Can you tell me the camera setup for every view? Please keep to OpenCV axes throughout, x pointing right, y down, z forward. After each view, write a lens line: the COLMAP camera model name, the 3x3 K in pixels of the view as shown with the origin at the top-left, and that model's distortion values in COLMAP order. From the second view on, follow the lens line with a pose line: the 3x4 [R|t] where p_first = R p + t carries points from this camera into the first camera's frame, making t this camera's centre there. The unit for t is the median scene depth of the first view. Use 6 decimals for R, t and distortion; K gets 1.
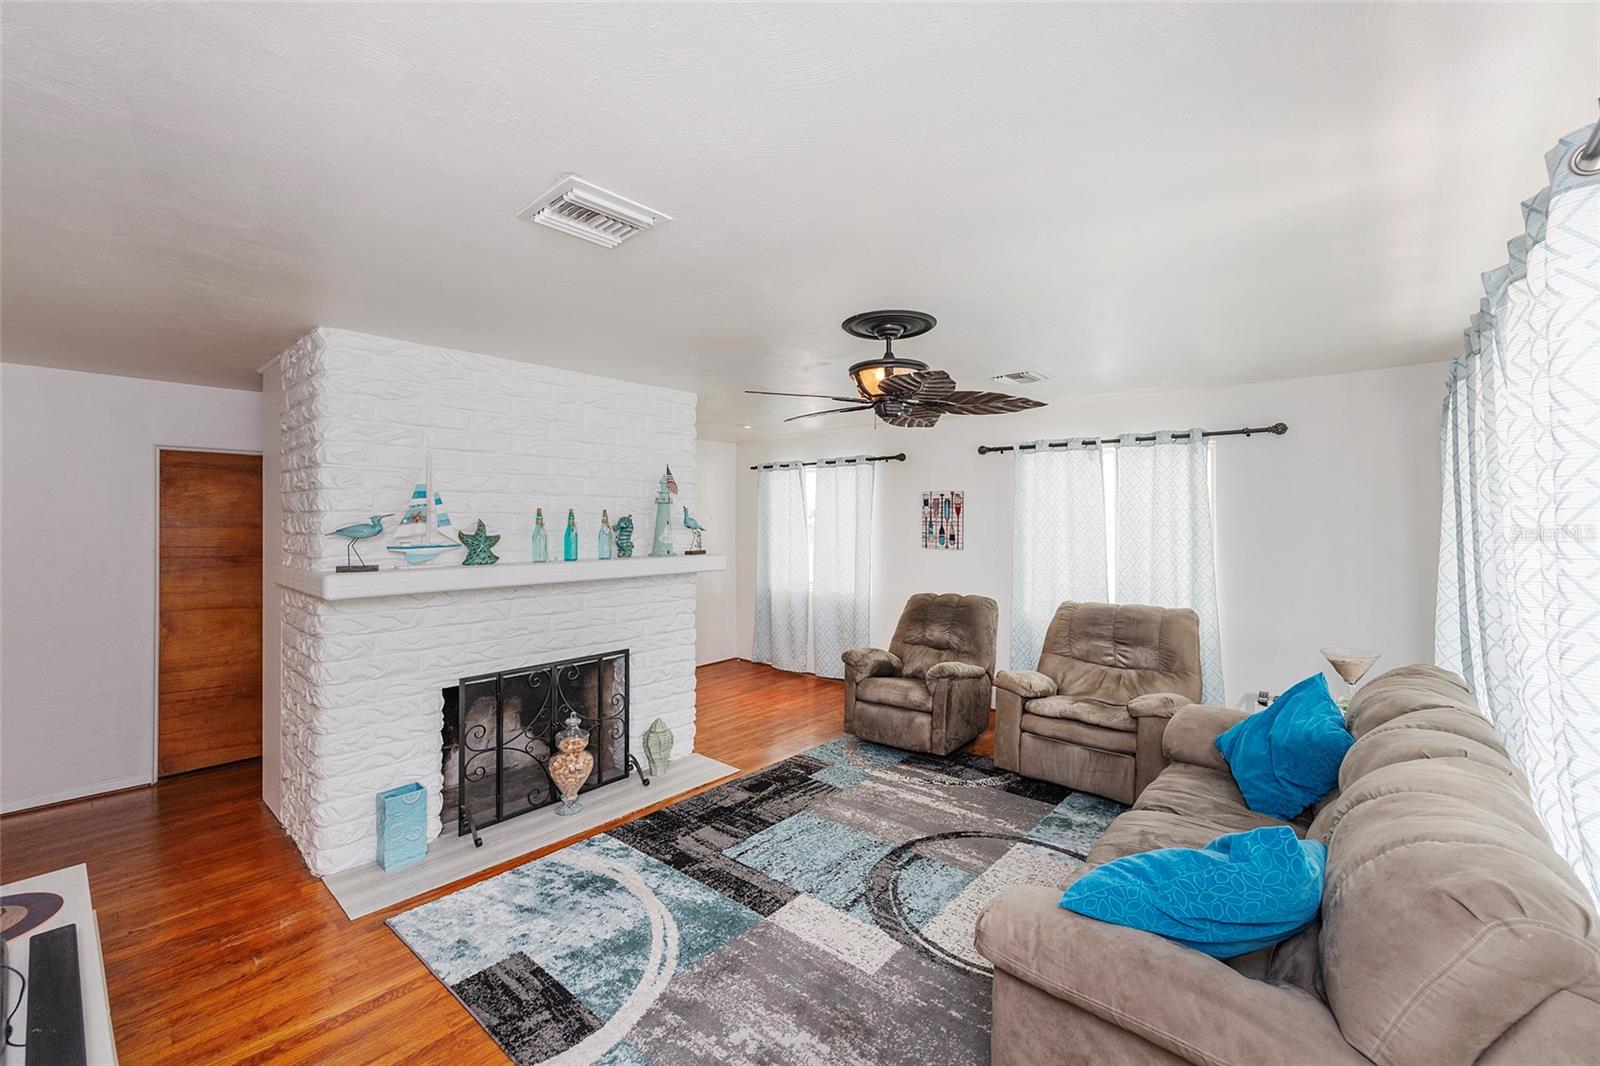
lens RADIAL K [[675.1, 0, 792.0], [0, 675.1, 513.3], [0, 0, 1]] dist [0.000894, 0.000287]
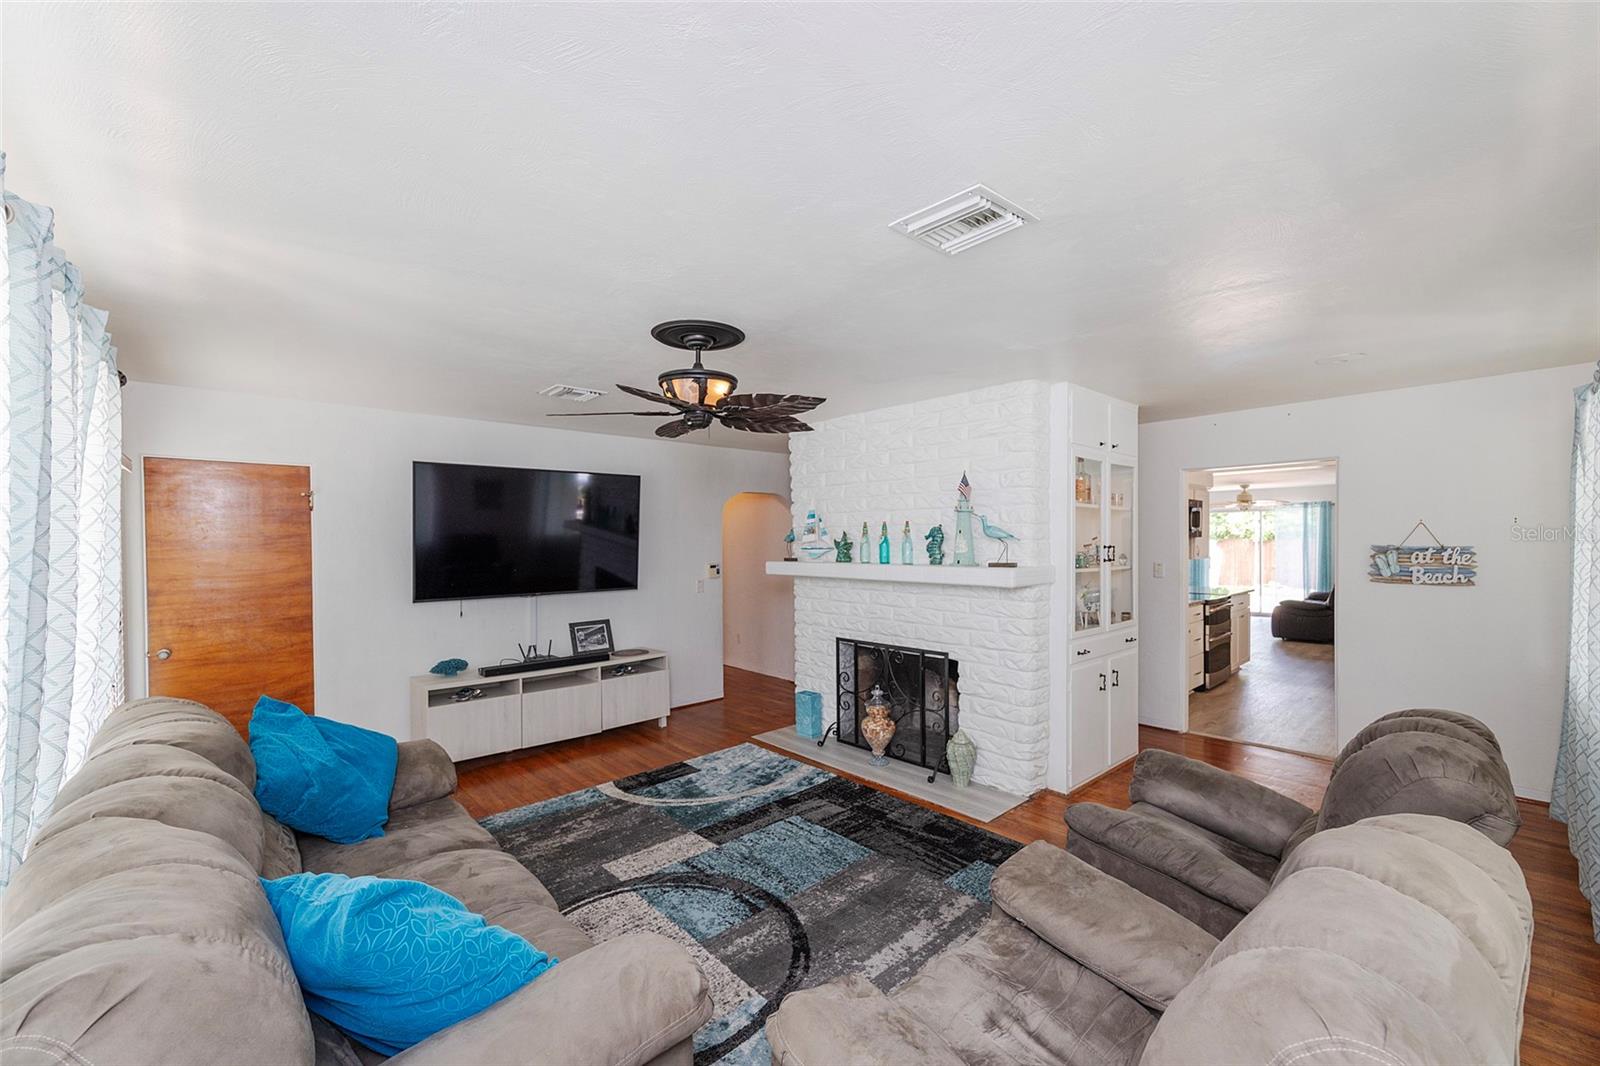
lens RADIAL K [[635.3, 0, 791.7], [0, 635.3, 544.2], [0, 0, 1]] dist [0.001445, 0.000207]
pose [[-0.114049, 0.009770, -0.993427, 1.007132], [0.018869, 0.999793, 0.007666, 0.027048], [0.993296, -0.017870, -0.114210, 1.158703]]
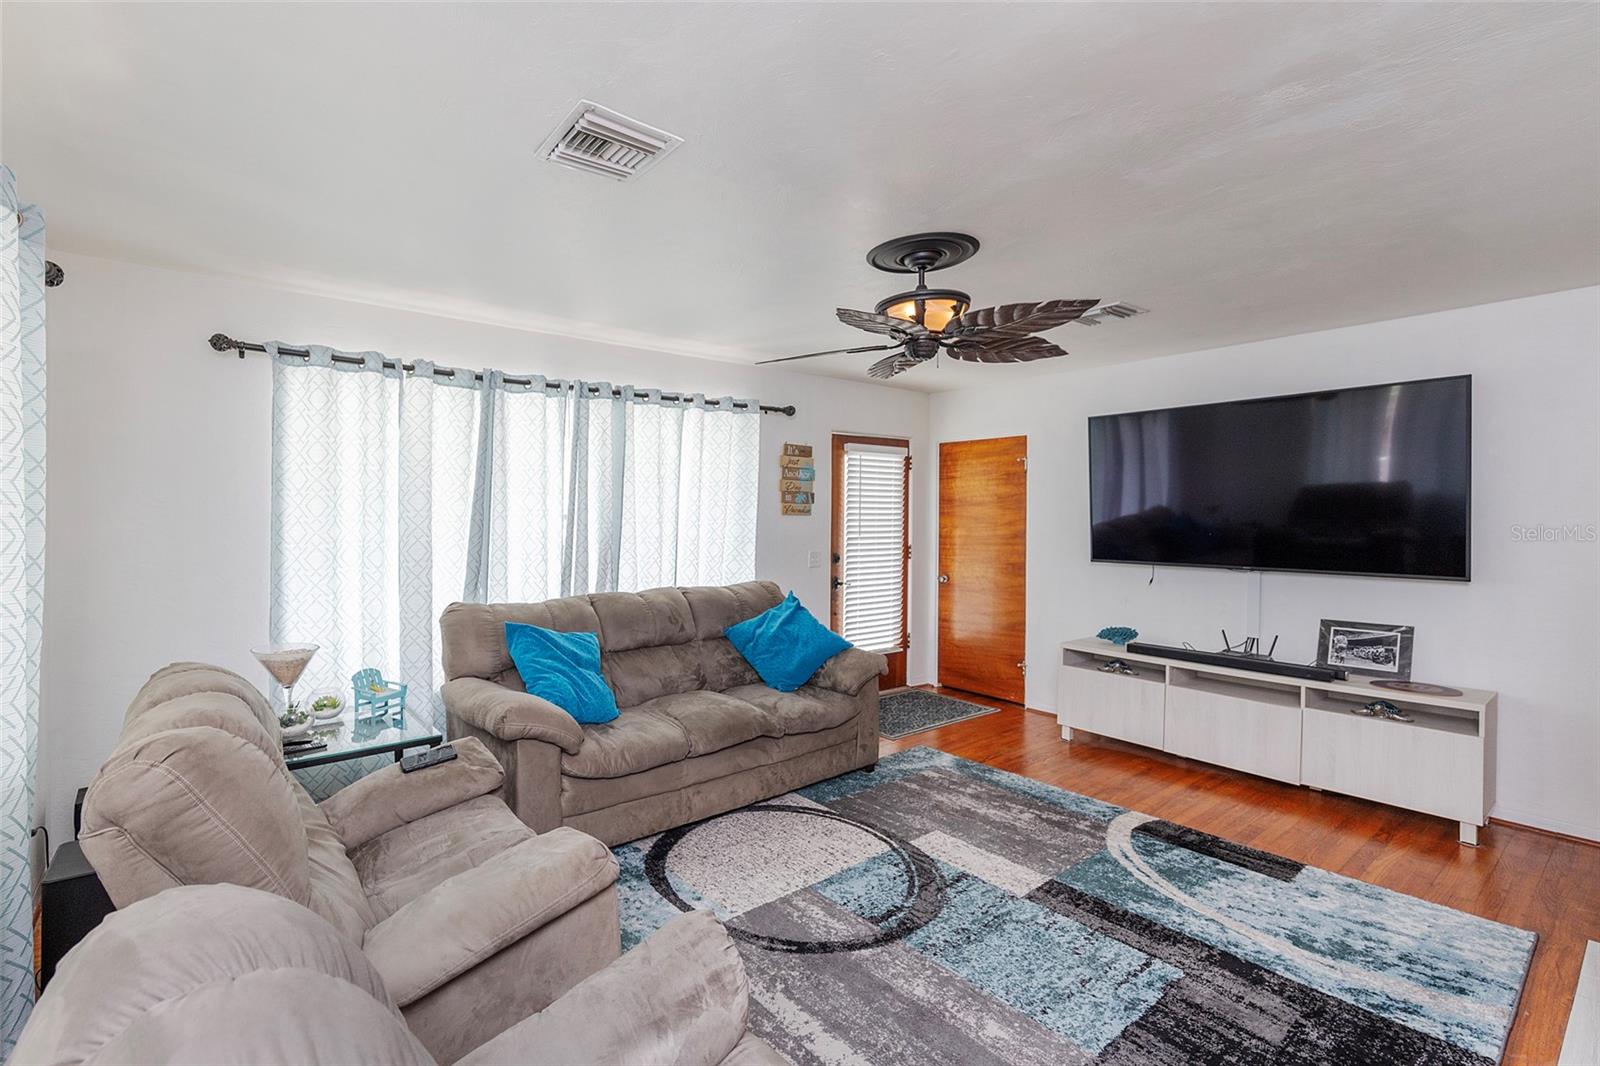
lens RADIAL K [[676.3, 0, 689.9], [0, 676.3, 533.0], [0, 0, 1]] dist [-0.000873, -0.000316]
pose [[-0.976778, -0.003038, 0.214232, 0.229062], [-0.000172, 0.999910, 0.013395, 0.072007], [-0.214253, 0.013047, -0.976691, 1.780812]]
